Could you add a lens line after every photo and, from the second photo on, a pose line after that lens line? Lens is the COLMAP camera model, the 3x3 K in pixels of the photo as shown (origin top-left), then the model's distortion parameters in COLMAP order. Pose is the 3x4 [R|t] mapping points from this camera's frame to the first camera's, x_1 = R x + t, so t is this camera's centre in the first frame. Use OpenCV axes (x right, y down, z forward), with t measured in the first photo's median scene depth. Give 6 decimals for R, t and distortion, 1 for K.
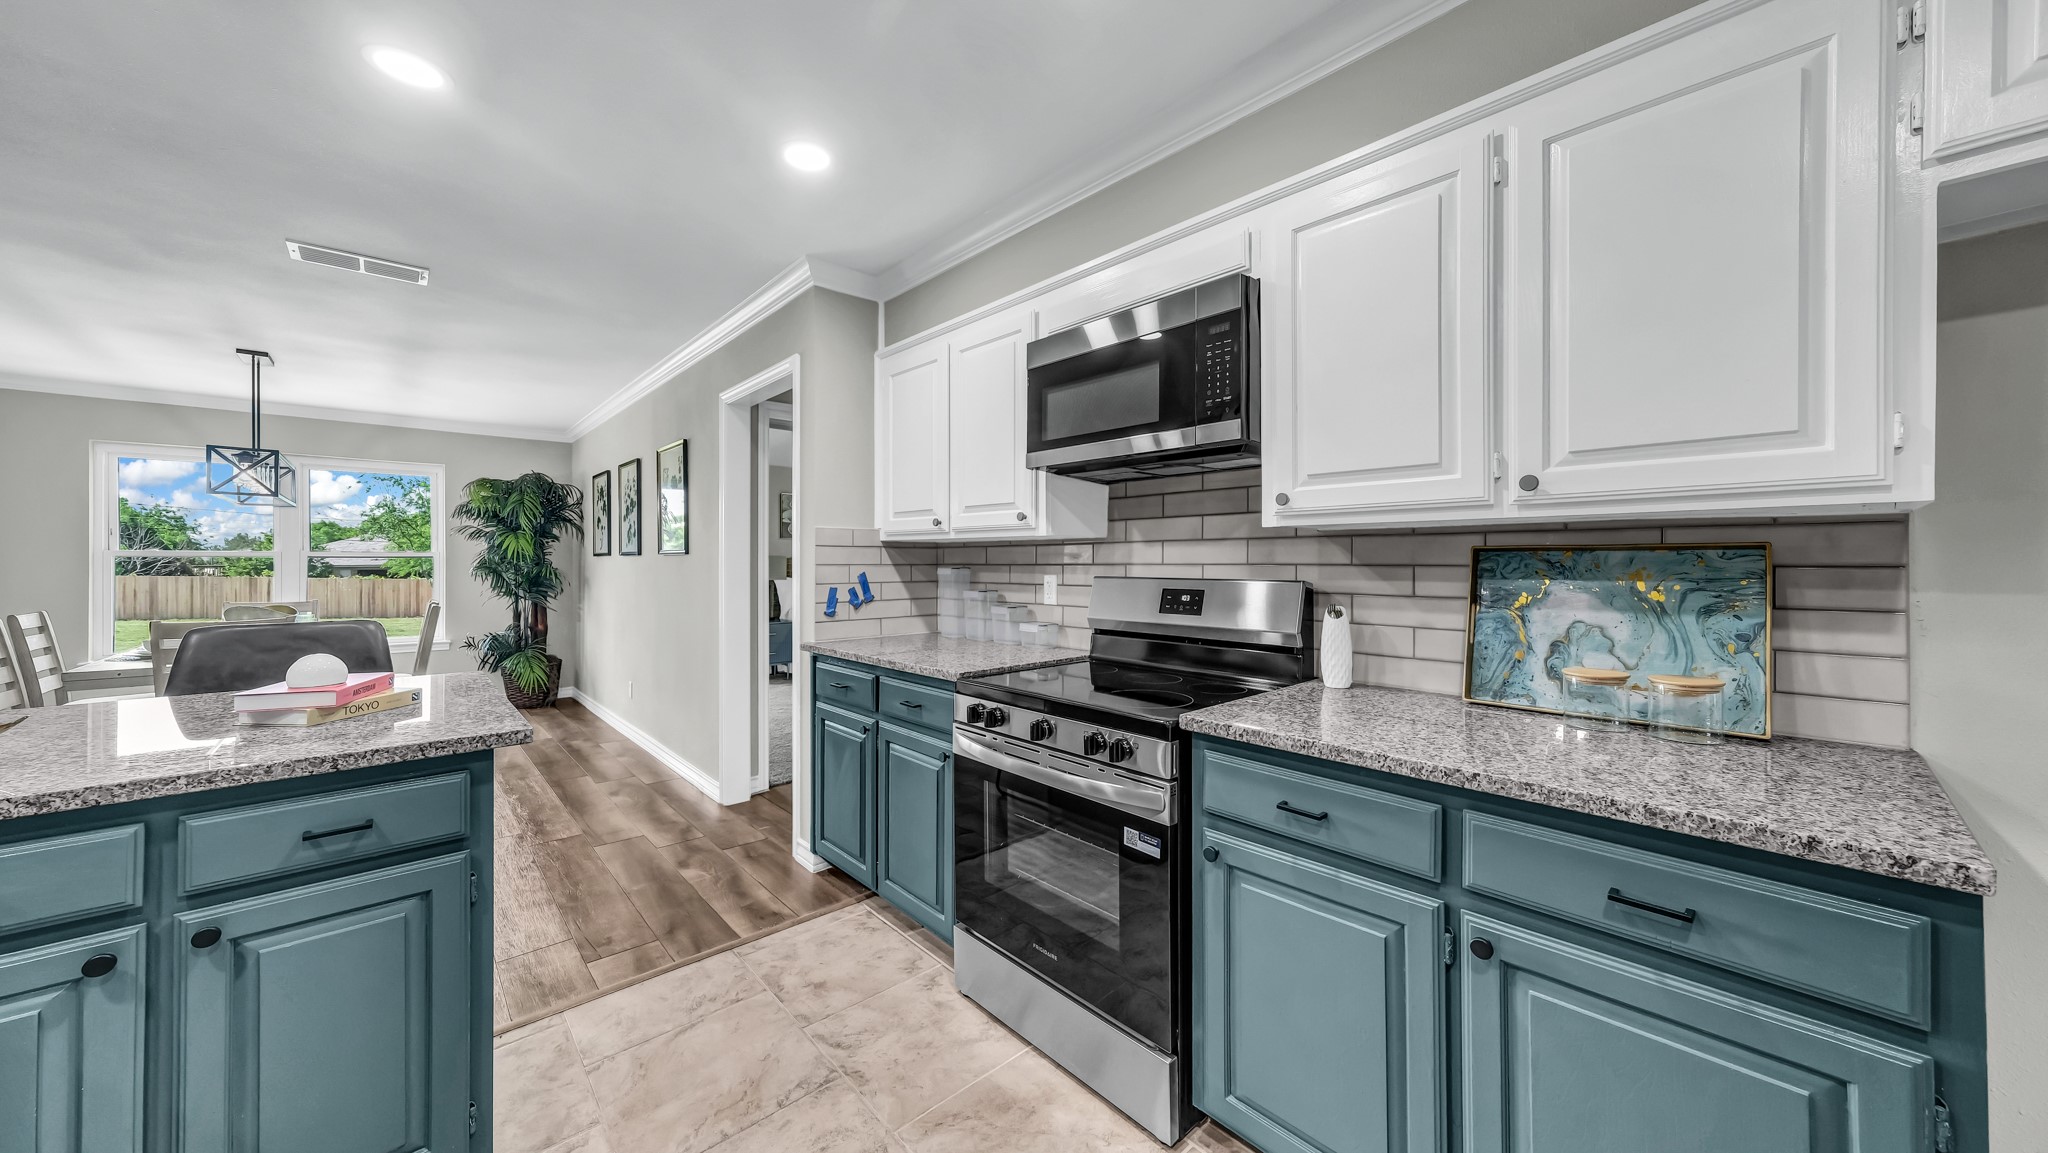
lens RADIAL K [[725.6, 0, 1035.7], [0, 725.6, 561.8], [0, 0, 1]] dist [0.002654, 0.004158]
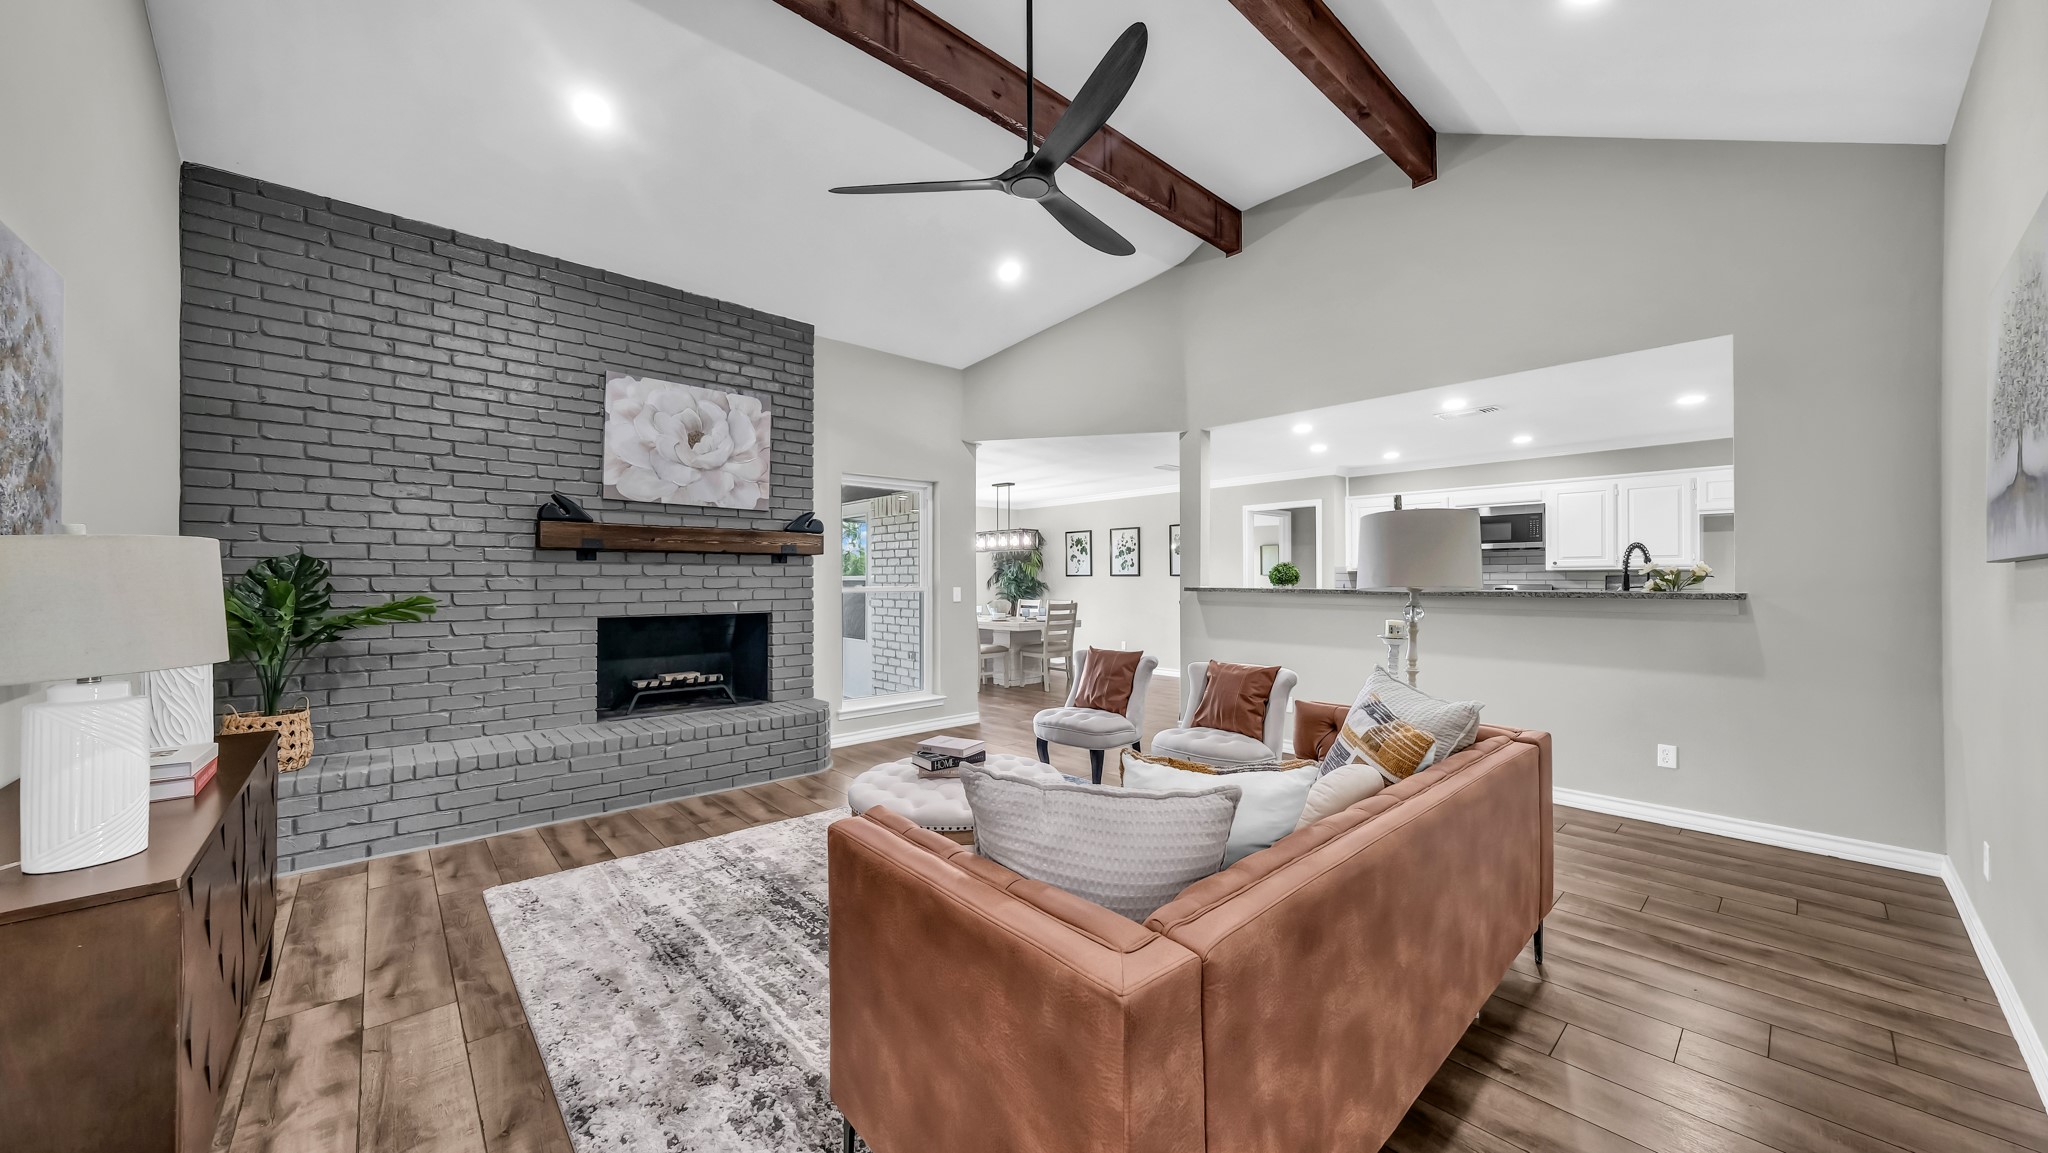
lens RADIAL K [[725.6, 0, 1038.3], [0, 725.6, 570.0], [0, 0, 1]] dist [0.002654, 0.004158]
pose [[0.999999, -0.000062, 0.001221, -1.483724], [0.000076, 0.999933, -0.011546, -0.006419], [-0.001220, 0.011546, 0.999933, -1.744232]]
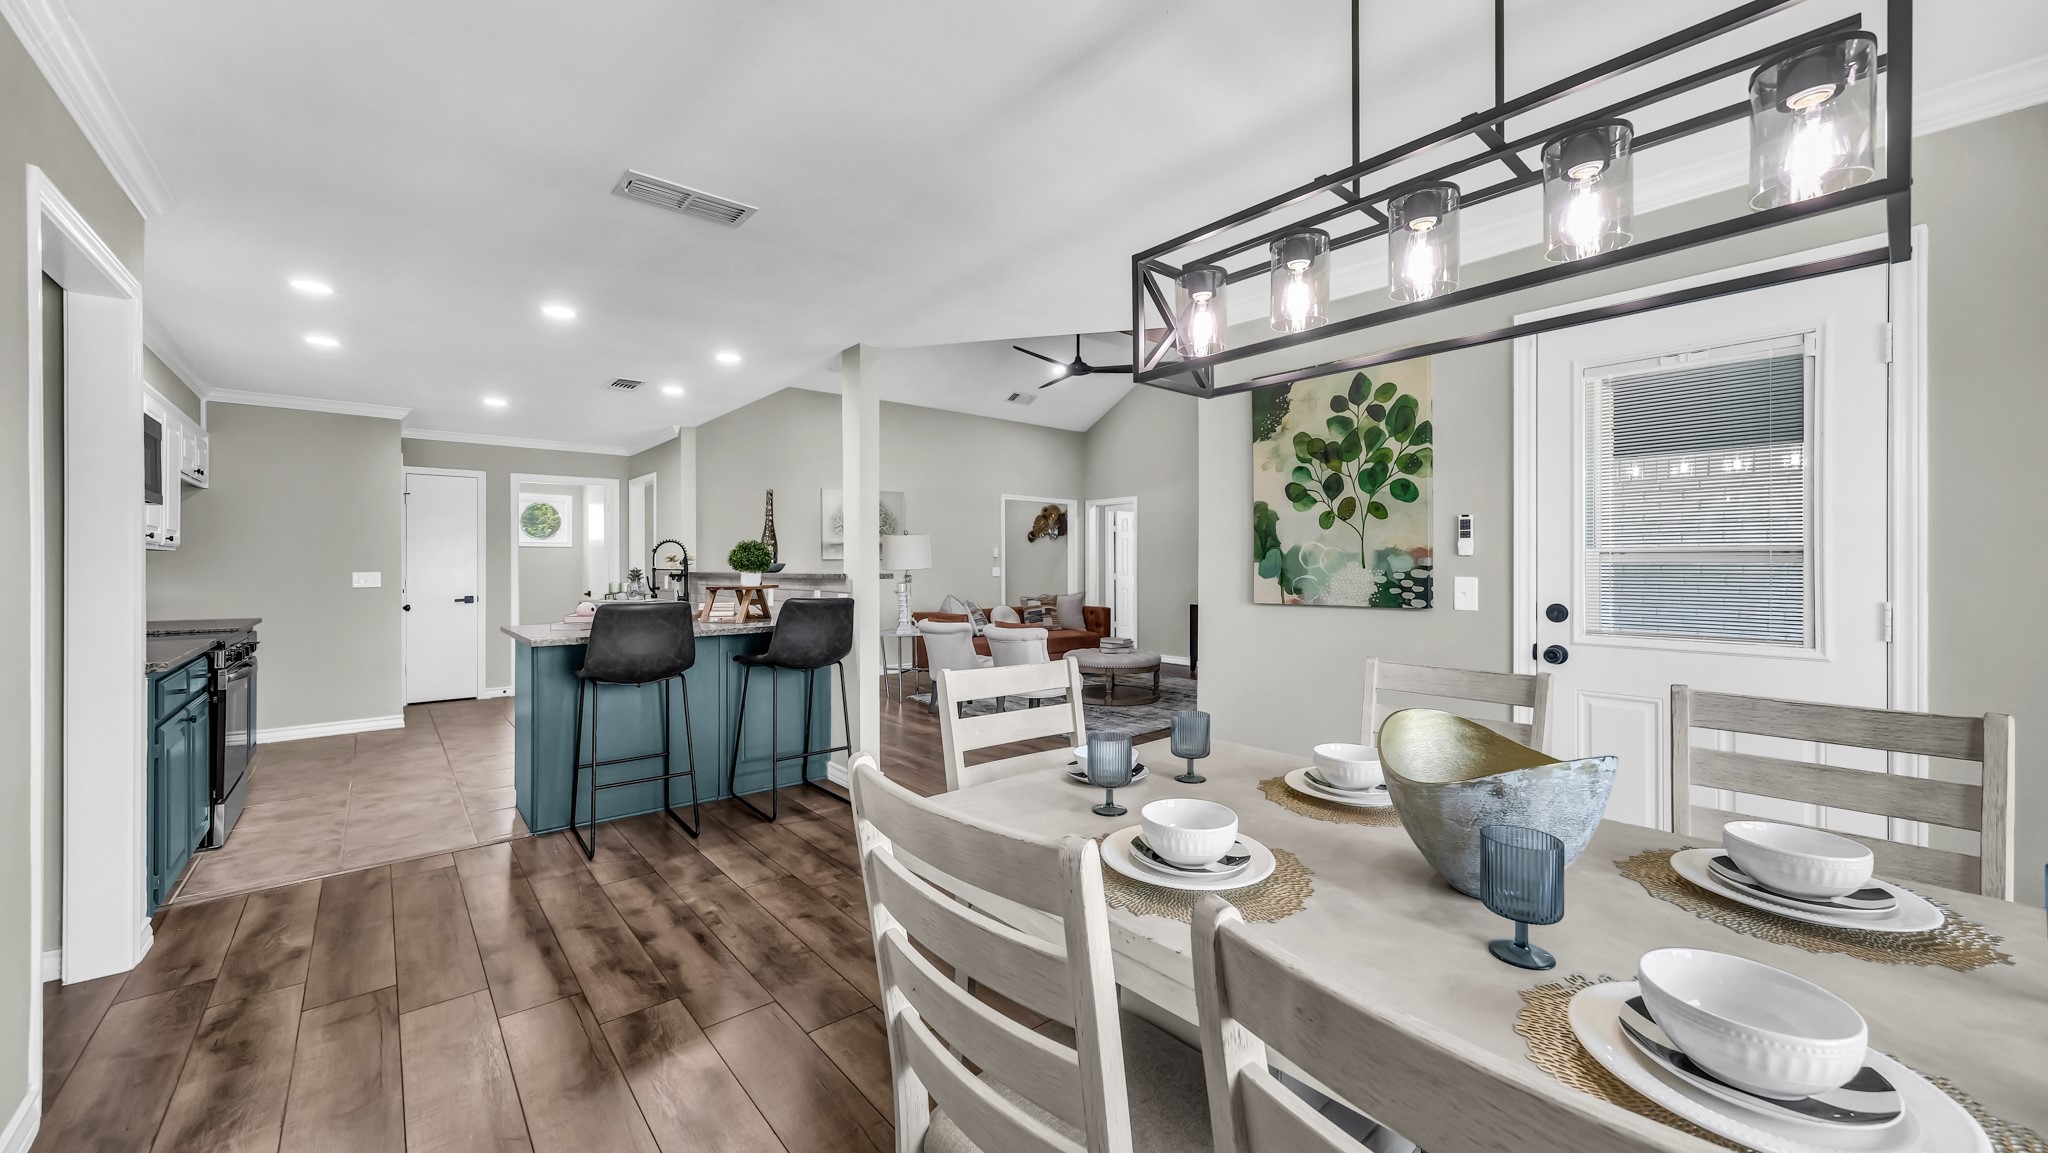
lens RADIAL K [[763.5, 0, 1014.2], [0, 763.5, 569.0], [0, 0, 1]] dist [-0.001850, 0.000715]
pose [[-0.999360, 0.004106, 0.035535, -1.417966], [0.004251, 0.999983, 0.003980, 0.006389], [-0.035518, 0.004128, -0.999360, 1.973581]]
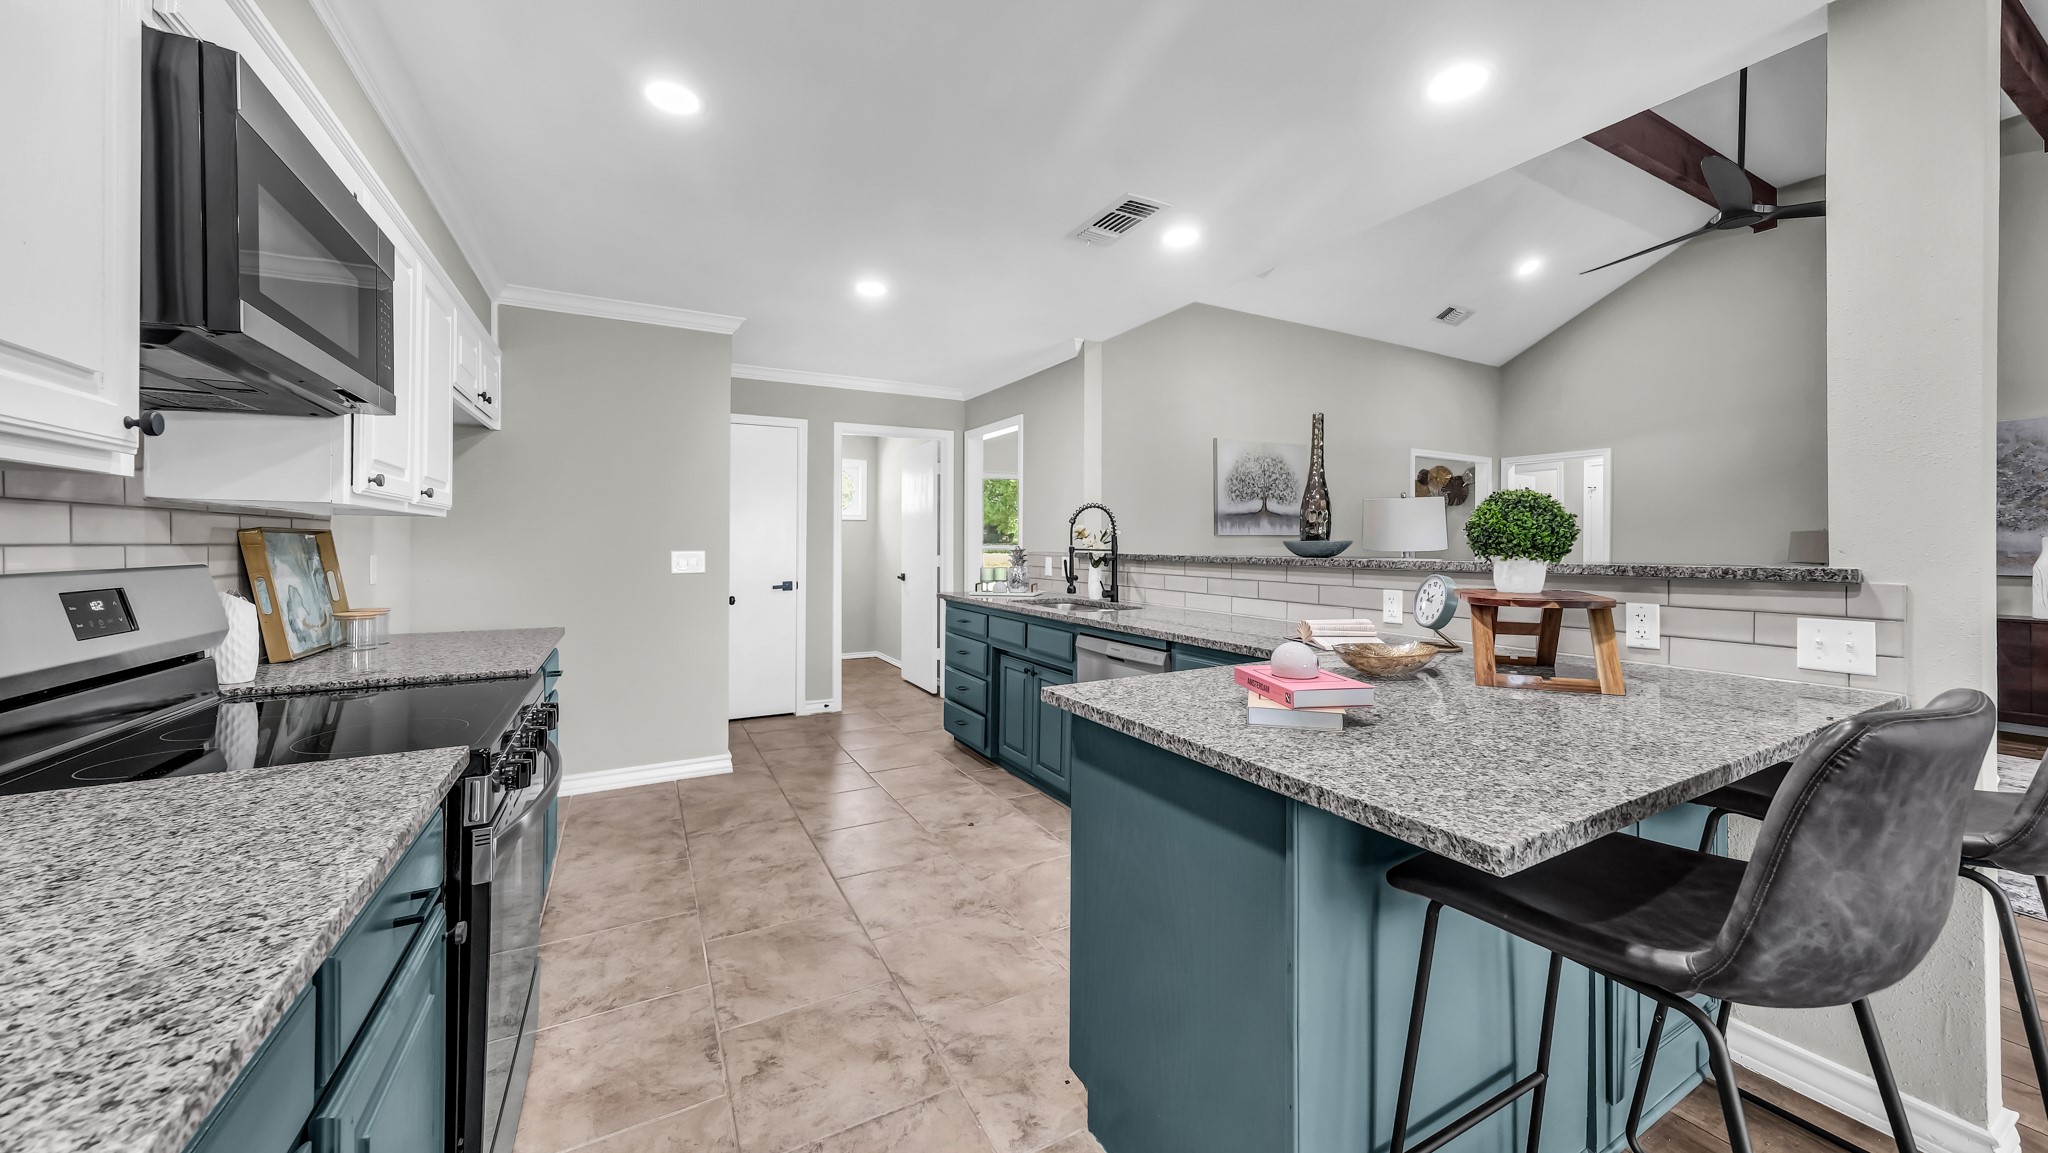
lens RADIAL K [[725.6, 0, 1025.9], [0, 725.6, 533.3], [0, 0, 1]] dist [0.002654, 0.004158]
pose [[-0.972132, 0.002237, 0.234421, -0.501761], [-0.001150, 0.999897, -0.014313, 0.001616], [-0.234429, -0.014184, -0.972030, 1.130208]]
